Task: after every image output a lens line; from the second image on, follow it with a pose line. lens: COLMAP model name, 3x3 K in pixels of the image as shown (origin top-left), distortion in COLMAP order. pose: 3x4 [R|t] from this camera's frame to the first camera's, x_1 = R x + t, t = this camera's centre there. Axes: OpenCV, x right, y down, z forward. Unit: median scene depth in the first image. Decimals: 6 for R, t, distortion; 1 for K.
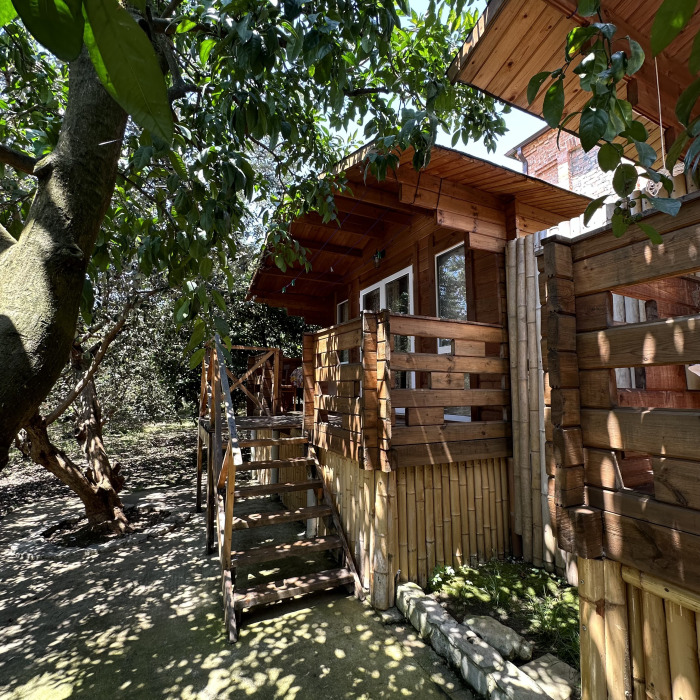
lens RADIAL K [[372.7, 0, 350.0], [0, 372.7, 350.0], [0, 0, 1]] dist [-0.001125, 0.000490]
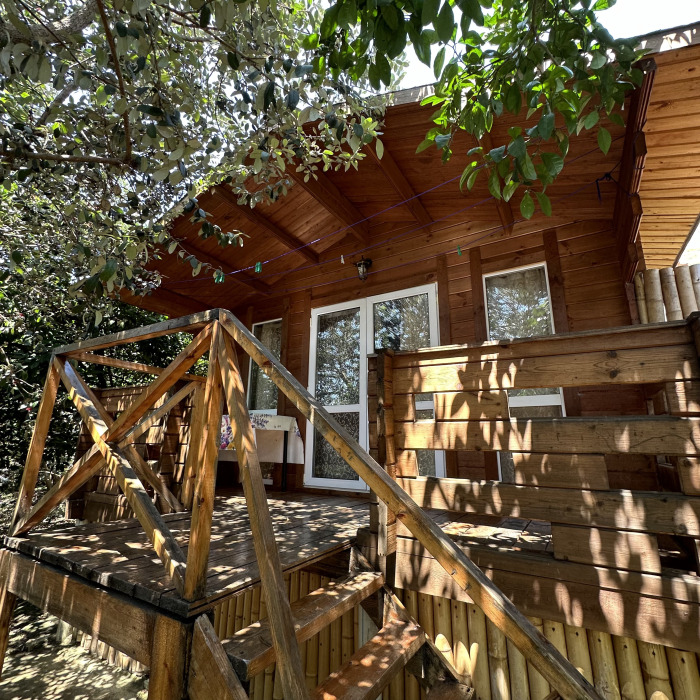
lens RADIAL K [[372.7, 0, 350.0], [0, 372.7, 350.0], [0, 0, 1]] dist [-0.001125, 0.000490]
pose [[0.840272, 0.141848, 0.523281, -0.339454], [-0.068757, 0.985255, -0.156669, 0.029343], [-0.537788, 0.095665, 0.837635, 0.476726]]
